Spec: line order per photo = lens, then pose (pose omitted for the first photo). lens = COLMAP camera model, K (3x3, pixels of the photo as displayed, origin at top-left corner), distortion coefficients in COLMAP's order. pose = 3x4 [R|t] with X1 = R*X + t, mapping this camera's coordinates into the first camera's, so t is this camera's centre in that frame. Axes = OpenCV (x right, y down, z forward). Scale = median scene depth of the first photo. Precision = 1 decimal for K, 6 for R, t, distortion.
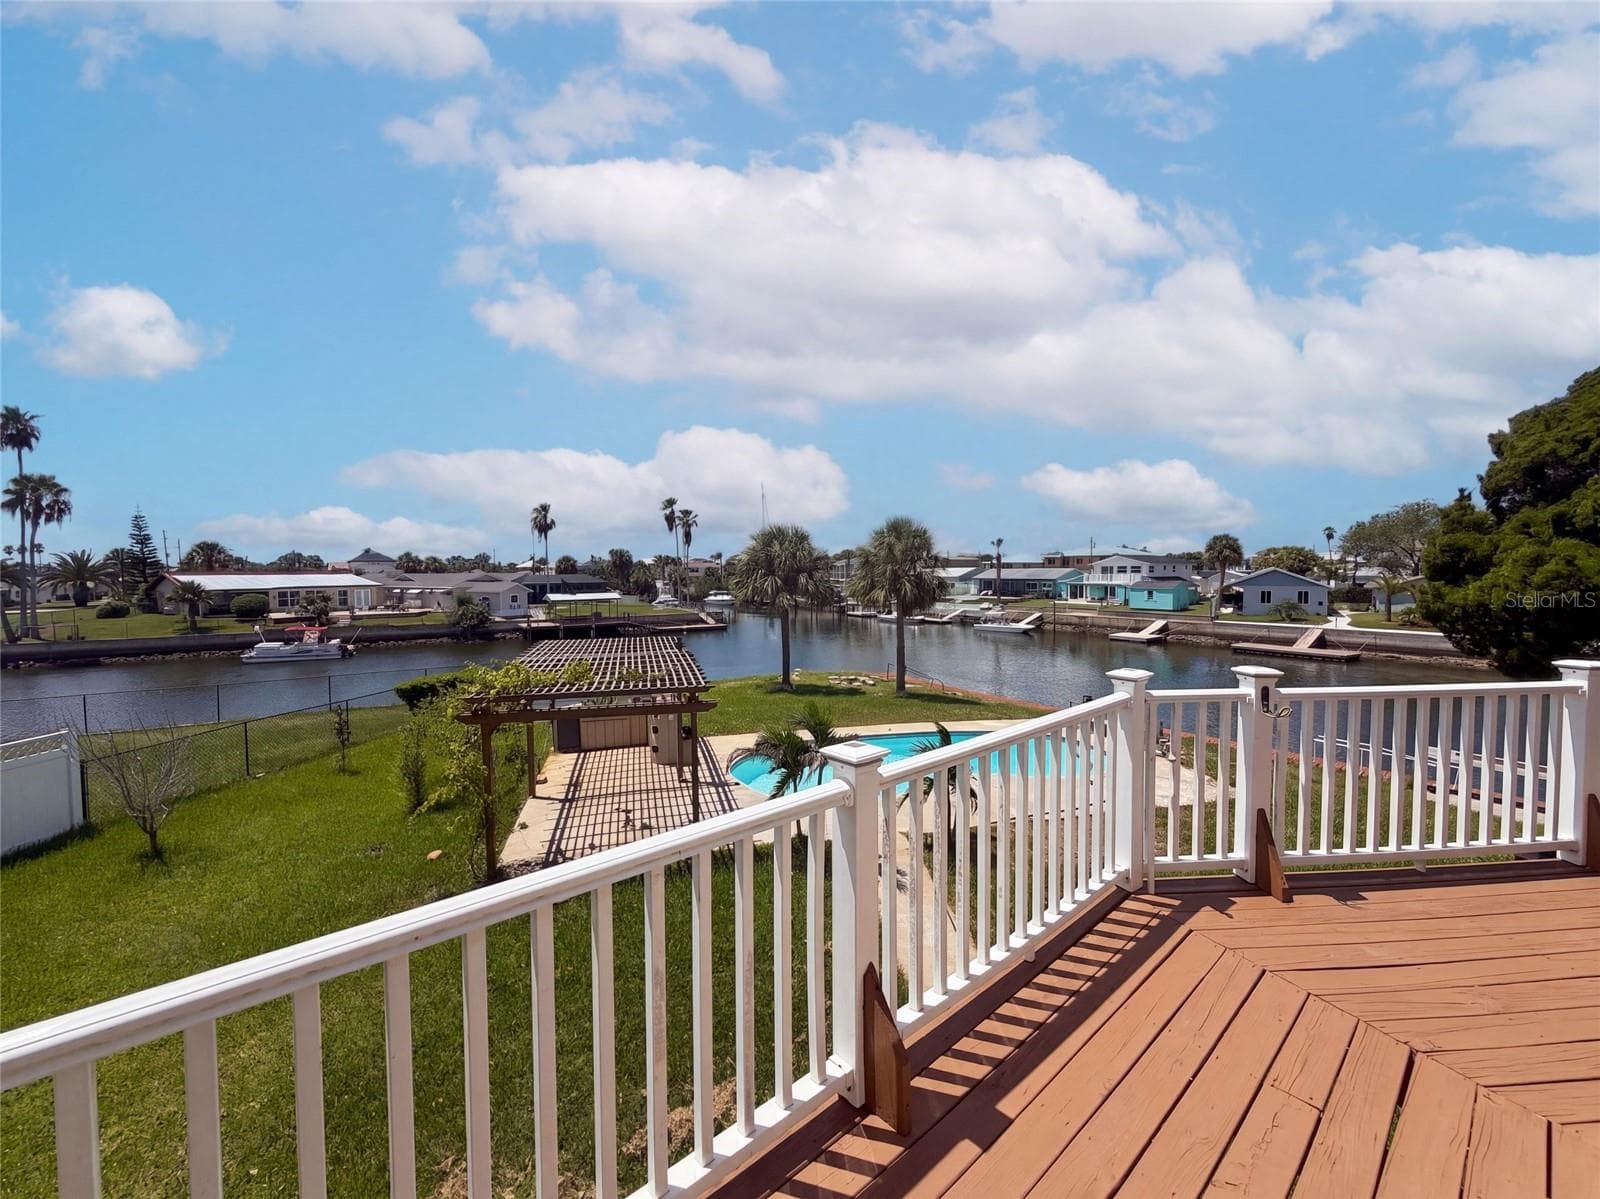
lens RADIAL K [[638.0, 0, 798.5], [0, 638.0, 598.3], [0, 0, 1]] dist [-0.000085, 0.000230]
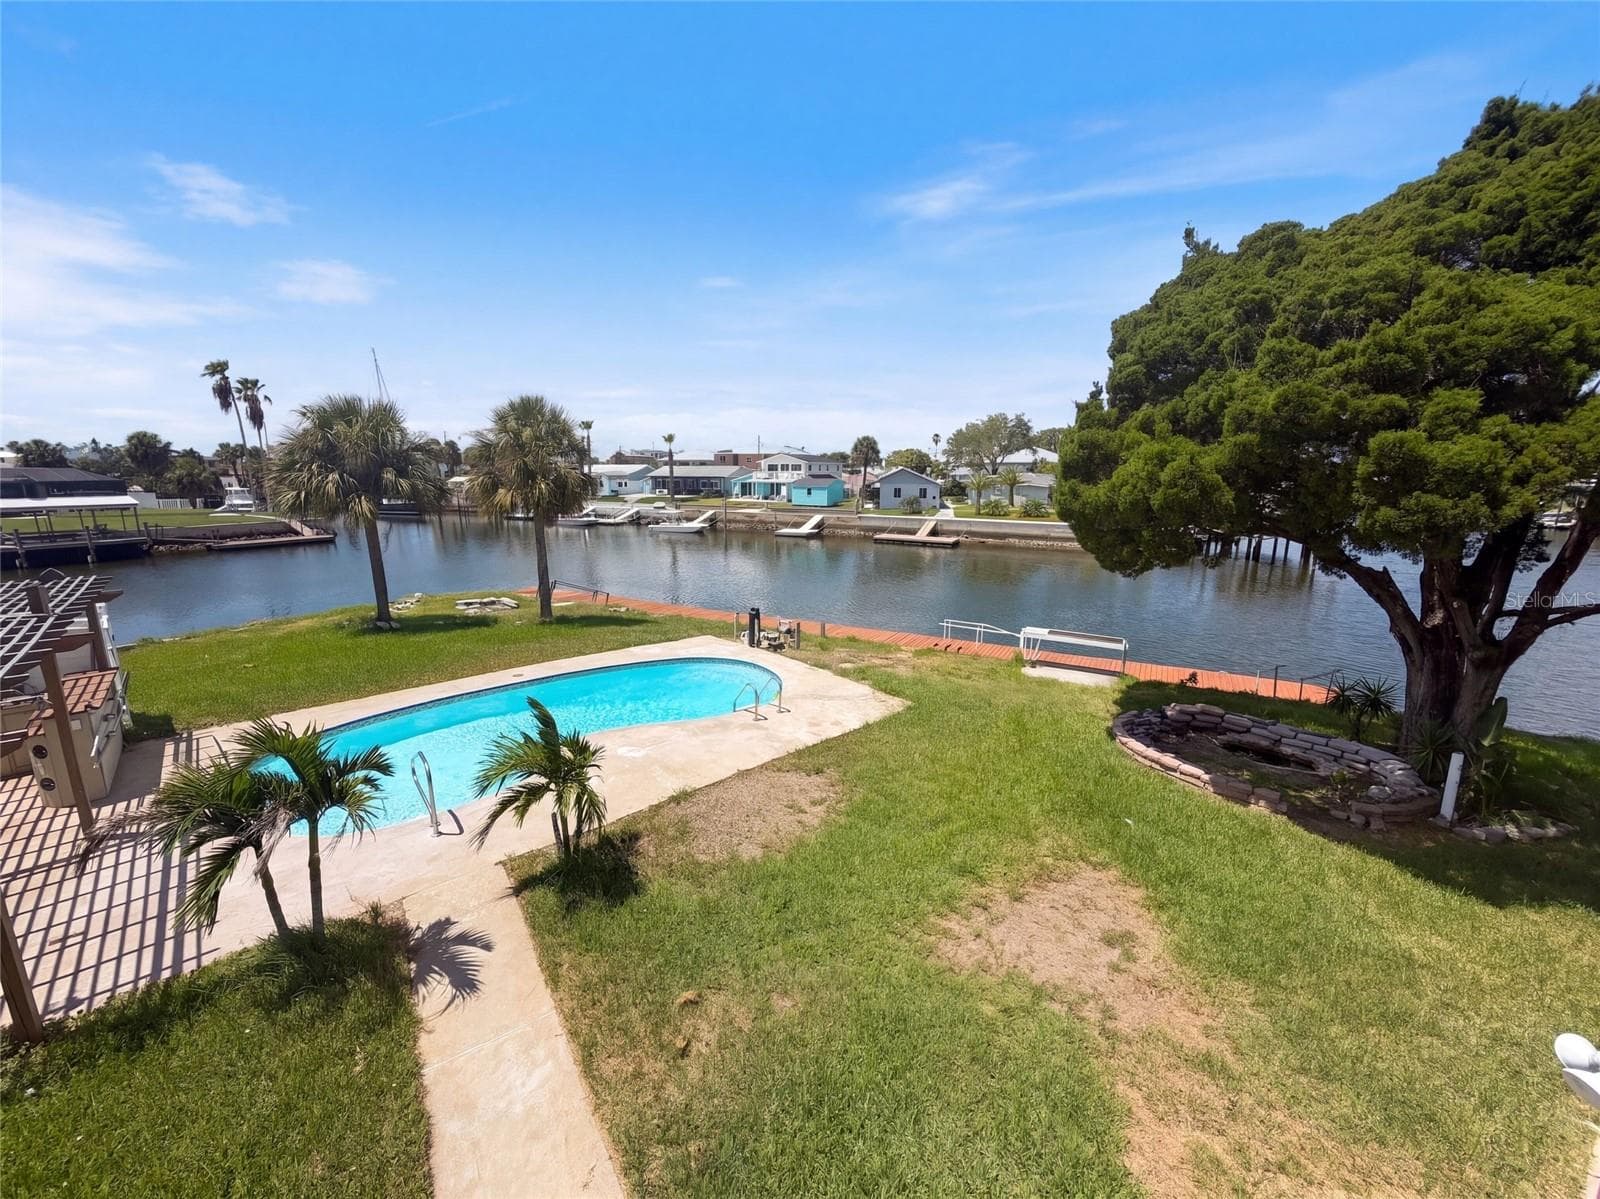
lens RADIAL K [[640.1, 0, 797.8], [0, 640.1, 598.8], [0, 0, 1]] dist [0.001360, -0.000236]
pose [[0.883076, -0.086117, 0.461260, 0.022359], [0.012245, 0.986909, 0.160813, -0.001208], [-0.469070, -0.136362, 0.872570, 0.044155]]
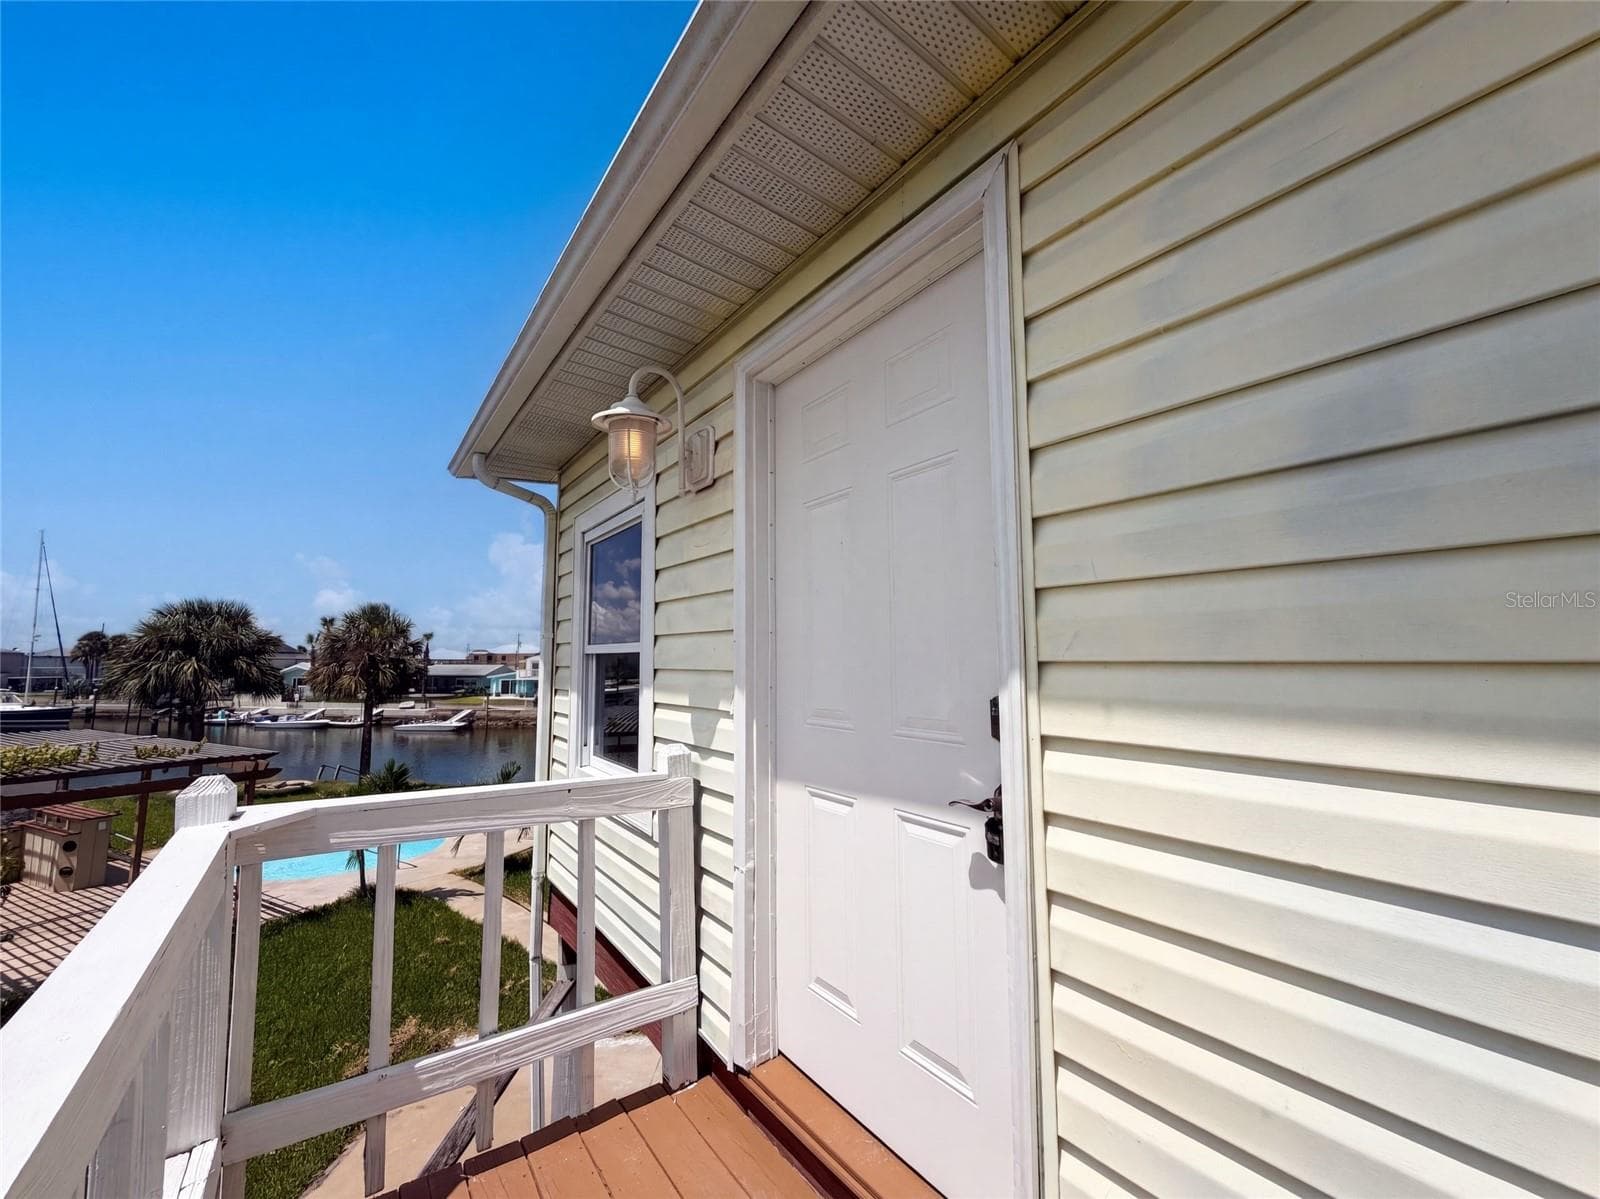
lens RADIAL K [[640.1, 0, 797.8], [0, 640.1, 598.8], [0, 0, 1]] dist [0.001360, -0.000236]
pose [[0.657682, 0.087875, 0.748153, -0.050562], [0.027526, 0.989706, -0.140444, 0.007995], [-0.752793, 0.112961, 0.648493, -0.044380]]
